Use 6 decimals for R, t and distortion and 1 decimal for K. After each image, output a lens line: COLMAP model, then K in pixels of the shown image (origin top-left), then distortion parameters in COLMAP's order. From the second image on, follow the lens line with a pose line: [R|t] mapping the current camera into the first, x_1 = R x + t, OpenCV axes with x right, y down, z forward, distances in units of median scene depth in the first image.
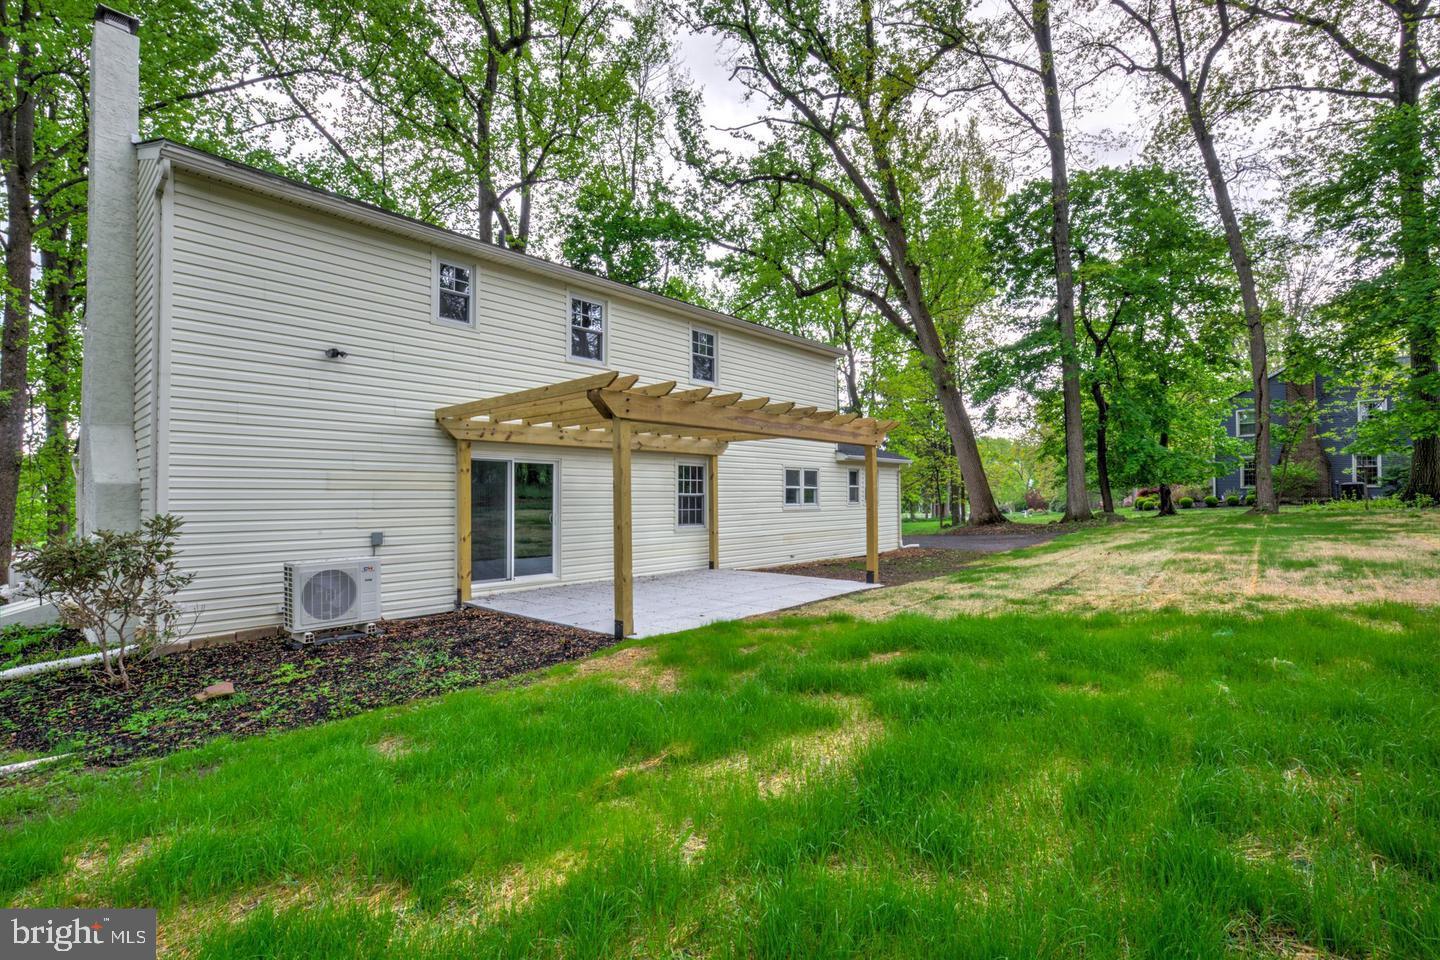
lens RADIAL K [[656.6, 0, 719.2], [0, 656.6, 489.6], [0, 0, 1]] dist [0.000573, 0.000072]
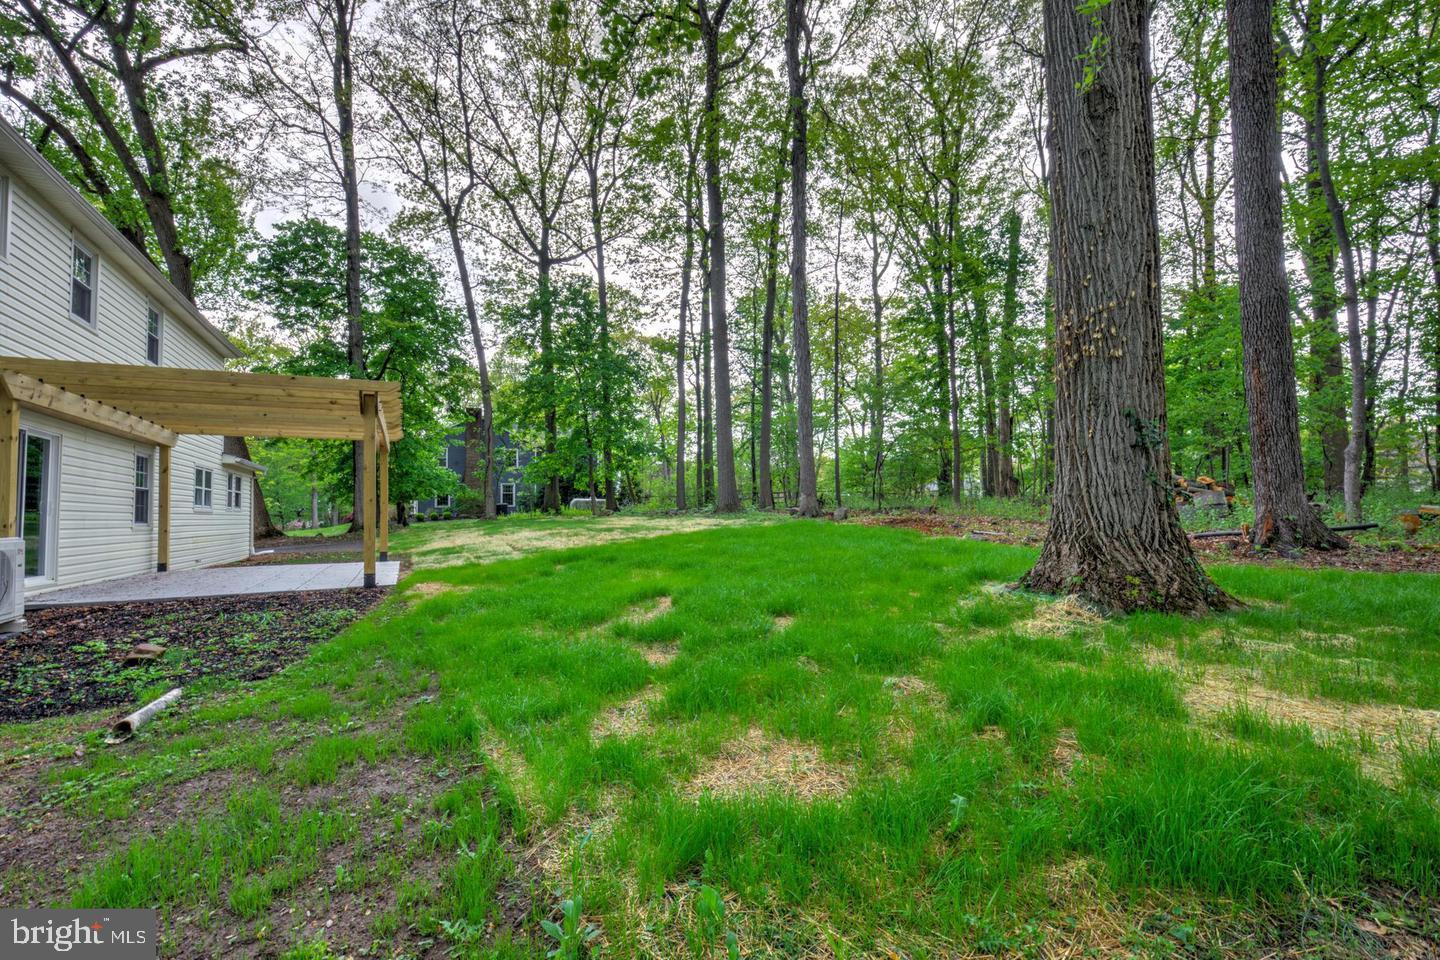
lens RADIAL K [[656.6, 0, 719.2], [0, 656.6, 489.6], [0, 0, 1]] dist [0.000573, 0.000072]
pose [[0.382929, 0.035301, 0.923103, -0.453113], [0.002523, 0.999226, -0.039258, 0.036863], [-0.923774, 0.017362, 0.382544, -0.042781]]
